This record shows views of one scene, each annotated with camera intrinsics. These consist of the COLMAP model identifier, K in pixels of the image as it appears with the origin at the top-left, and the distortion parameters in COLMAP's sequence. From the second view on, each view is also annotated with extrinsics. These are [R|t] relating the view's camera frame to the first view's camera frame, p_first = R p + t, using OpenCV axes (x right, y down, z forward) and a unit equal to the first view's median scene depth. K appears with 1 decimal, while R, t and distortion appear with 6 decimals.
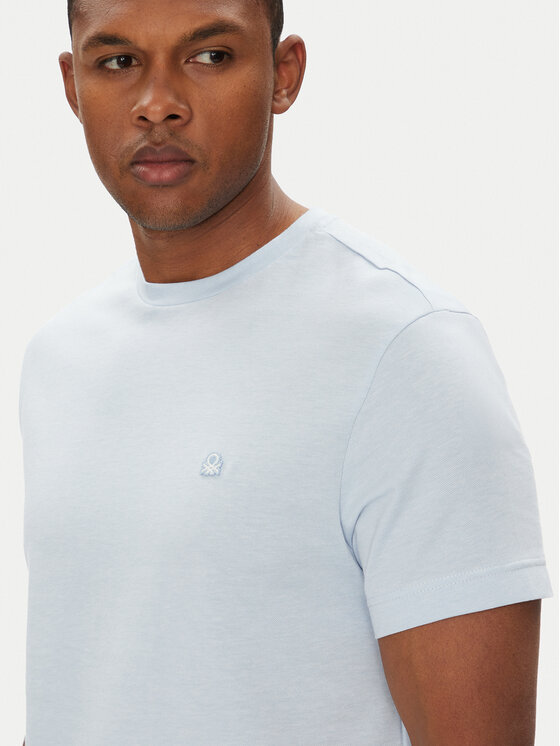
lens RADIAL K [[2543.6, 0, 281.6], [0, 2543.6, 372.5], [0, 0, 1]] dist [0.006521, 0.000000]
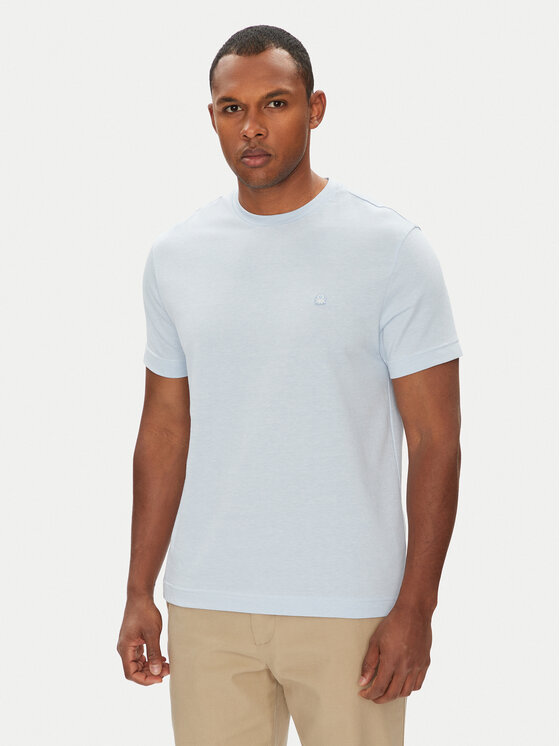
lens RADIAL K [[2038.7, 0, 281.5], [0, 2038.7, 369.6], [0, 0, 1]] dist [-0.672302, 0.000000]
pose [[0.991949, -0.034841, -0.121754, 0.168486], [0.044202, 0.996199, 0.075052, -0.032101], [0.118677, -0.079829, 0.989719, -0.642820]]
